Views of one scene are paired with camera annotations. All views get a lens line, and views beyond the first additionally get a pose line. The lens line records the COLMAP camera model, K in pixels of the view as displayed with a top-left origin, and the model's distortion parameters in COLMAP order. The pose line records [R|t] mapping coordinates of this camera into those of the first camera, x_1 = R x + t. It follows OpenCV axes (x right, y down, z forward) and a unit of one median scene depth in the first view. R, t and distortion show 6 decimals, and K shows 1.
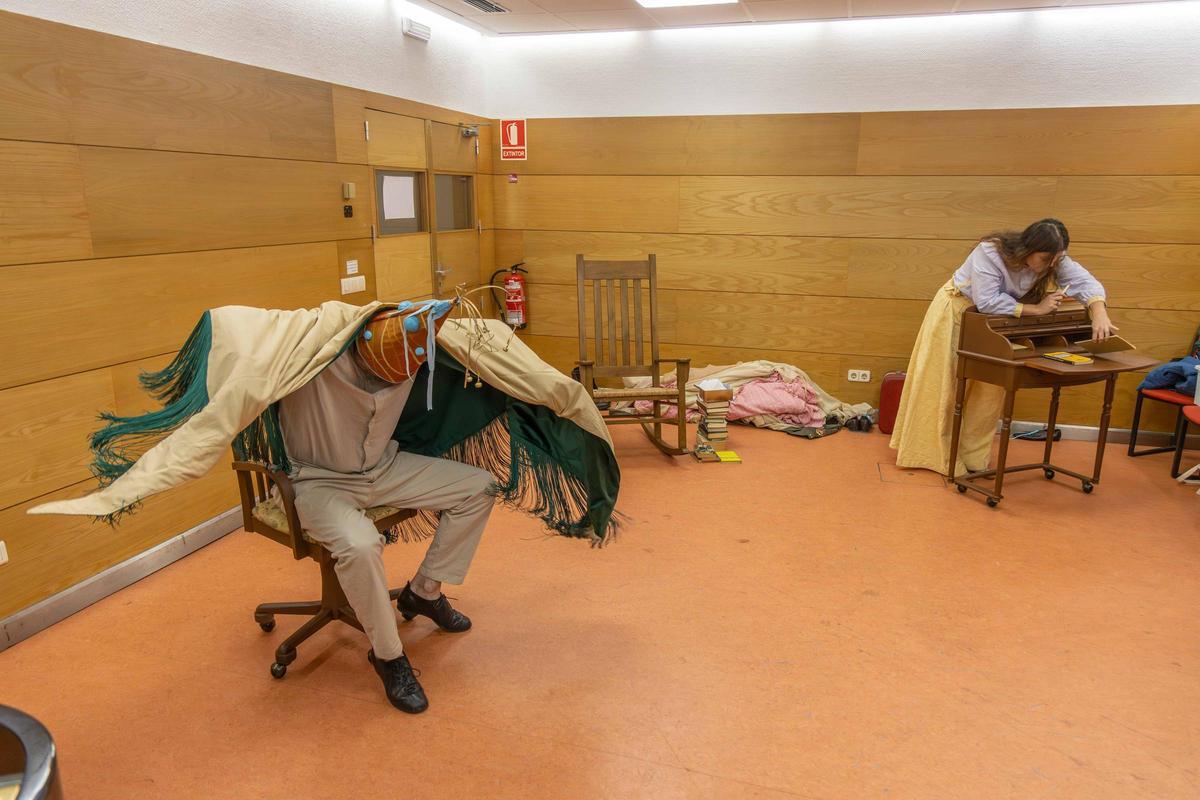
lens RADIAL K [[798.2, 0, 613.9], [0, 798.2, 407.5], [0, 0, 1]] dist [0.004909, -0.001829]
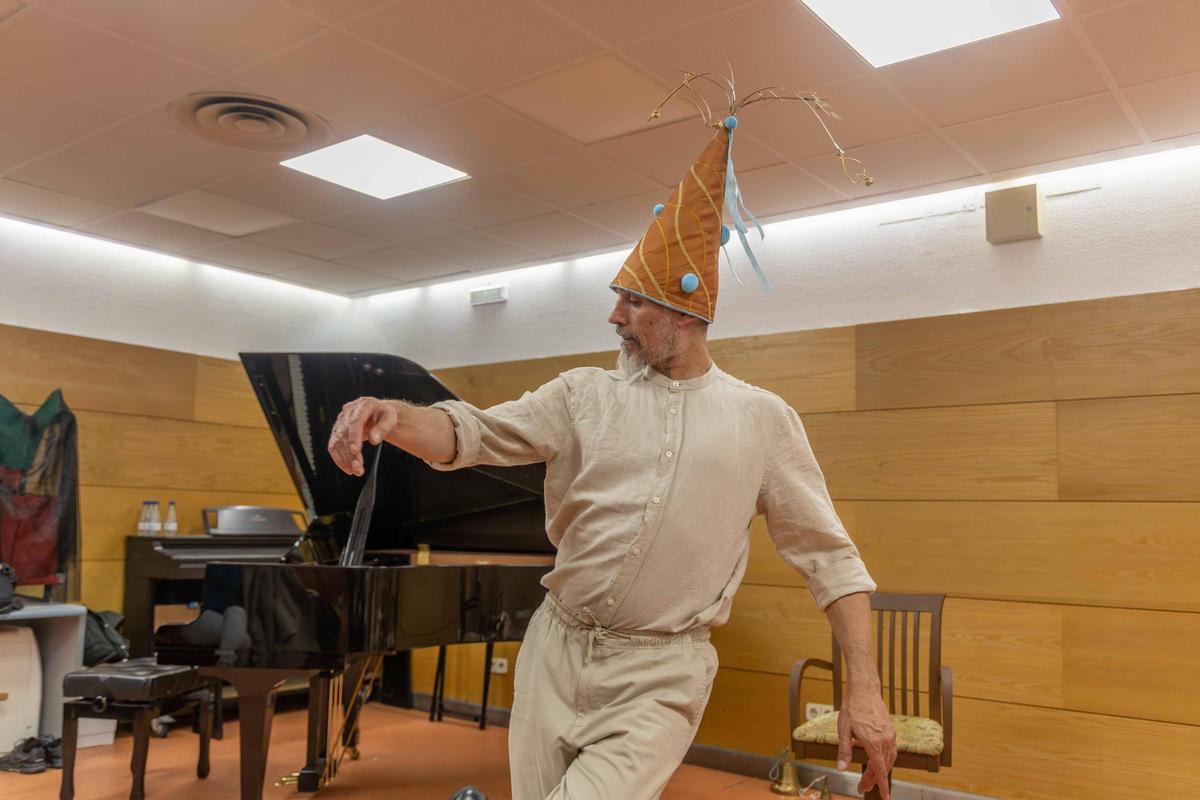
lens RADIAL K [[994.2, 0, 612.1], [0, 994.2, 401.8], [0, 0, 1]] dist [-0.006222, -0.014023]
pose [[-0.366016, -0.126750, -0.921936, 0.410476], [-0.259483, 0.965291, -0.029693, -0.058782], [0.893700, 0.228359, -0.386202, 0.470350]]
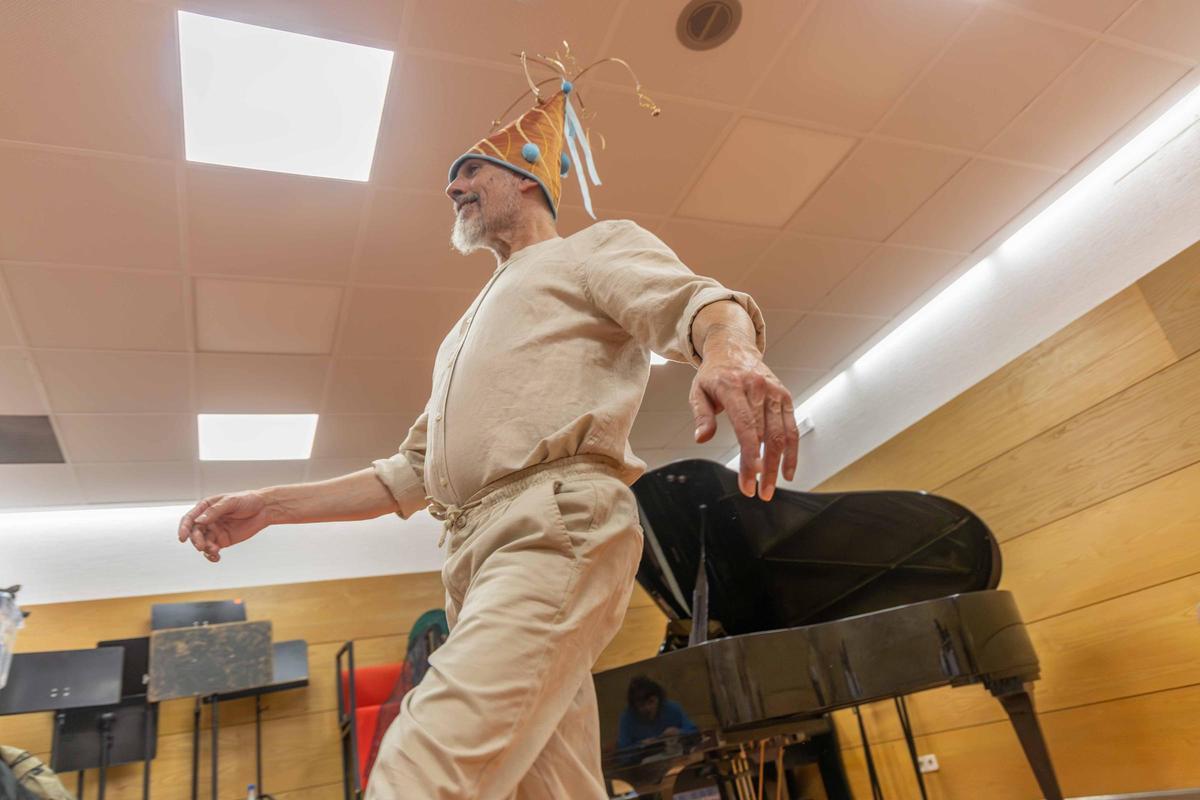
lens RADIAL K [[798.2, 0, 613.9], [0, 798.2, 407.5], [0, 0, 1]] dist [0.004909, -0.001829]
pose [[-0.762918, -0.136500, -0.631921, 0.290039], [0.024894, 0.970529, -0.239697, 0.033211], [0.646016, -0.198600, -0.737035, 0.495274]]
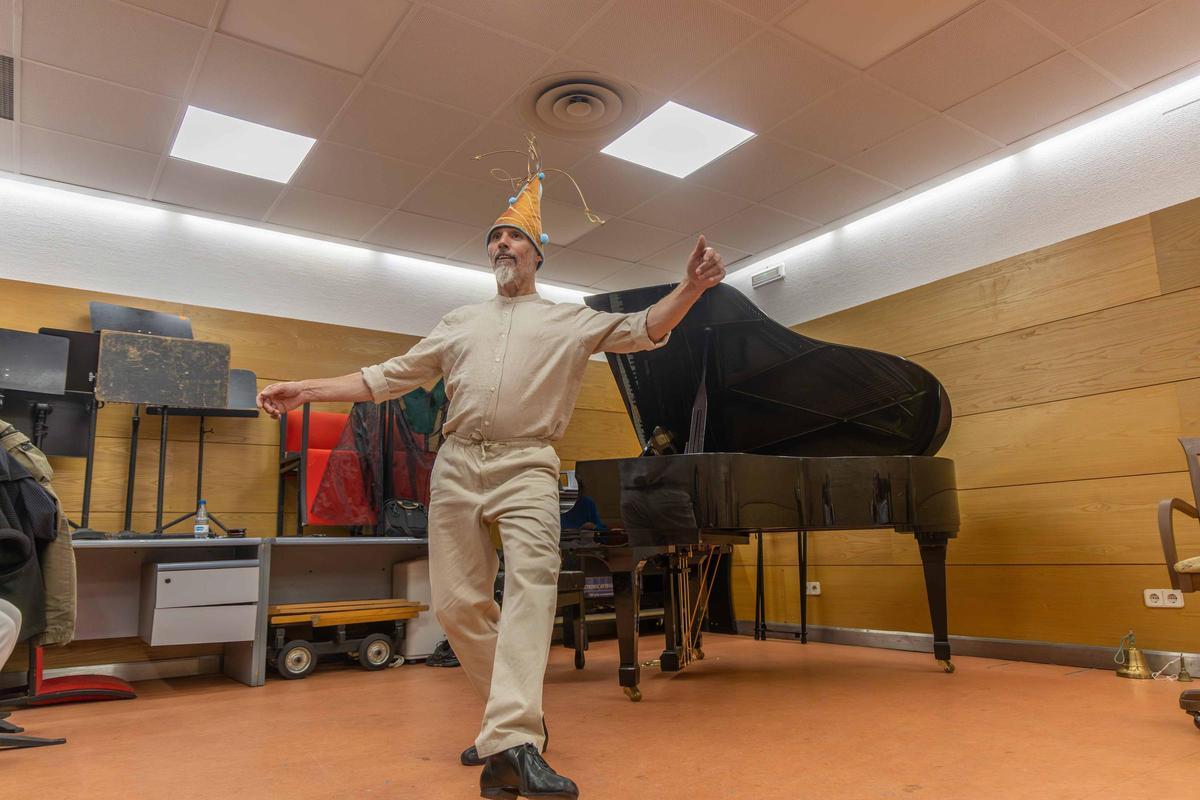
lens RADIAL K [[798.2, 0, 613.9], [0, 798.2, 407.5], [0, 0, 1]] dist [0.004909, -0.001829]
pose [[-0.619778, -0.127801, -0.774301, 0.368045], [-0.174630, 0.984373, -0.022694, 0.050125], [0.765101, 0.121151, -0.632411, 0.422081]]
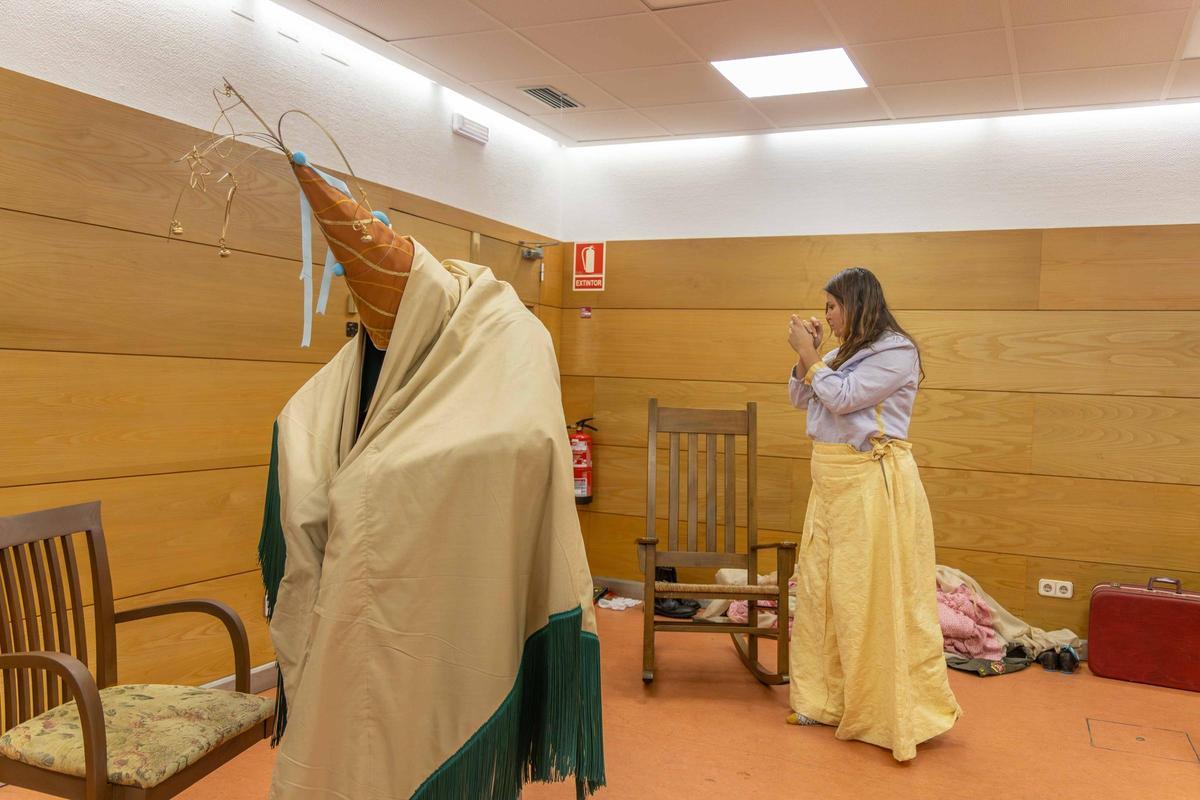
lens RADIAL K [[983.4, 0, 605.6], [0, 983.4, 398.4], [0, 0, 1]] dist [-0.006603, -0.000441]
pose [[0.988949, 0.029157, -0.145358, 0.041979], [-0.062014, 0.971928, -0.226958, 0.018023], [0.134660, 0.233464, 0.962996, 0.094222]]
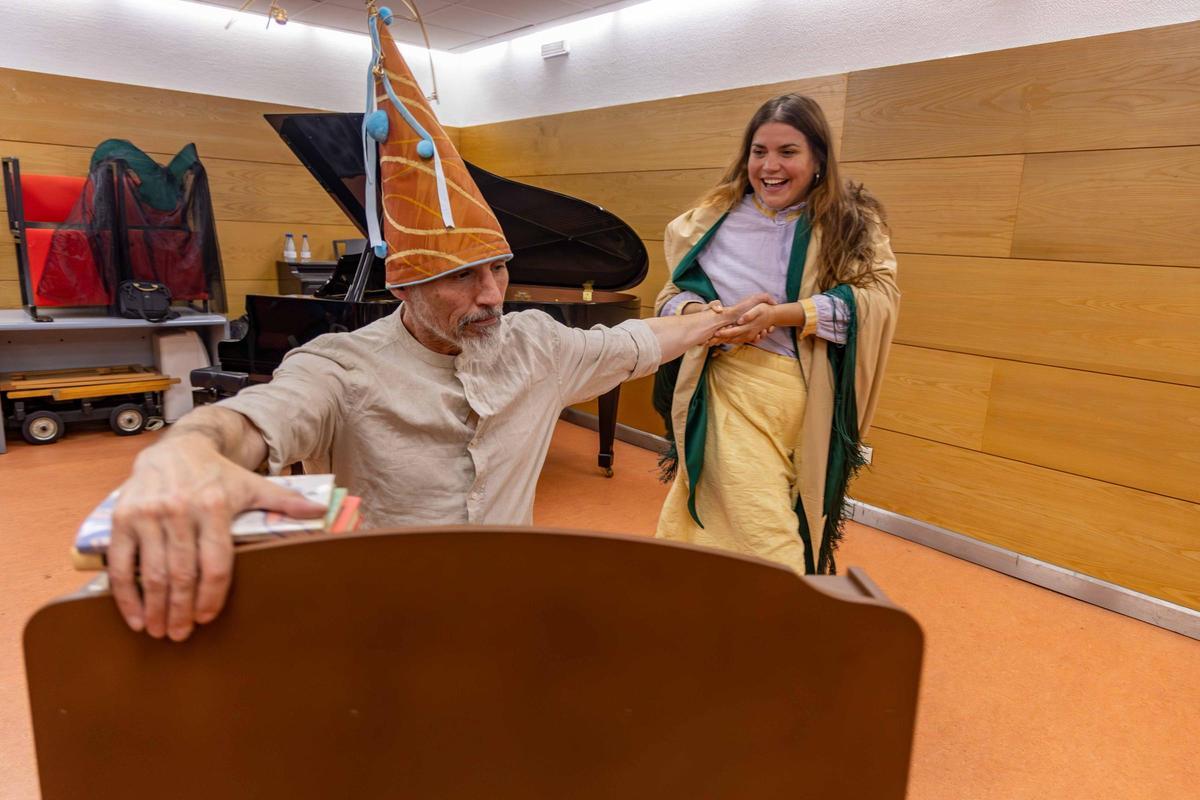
lens RADIAL K [[798.2, 0, 613.9], [0, 798.2, 407.5], [0, 0, 1]] dist [0.004909, -0.001829]
pose [[-0.563699, 0.143253, -0.813463, 0.284058], [-0.253314, 0.907405, 0.335333, -0.113957], [0.786178, 0.395089, -0.475215, 0.582680]]
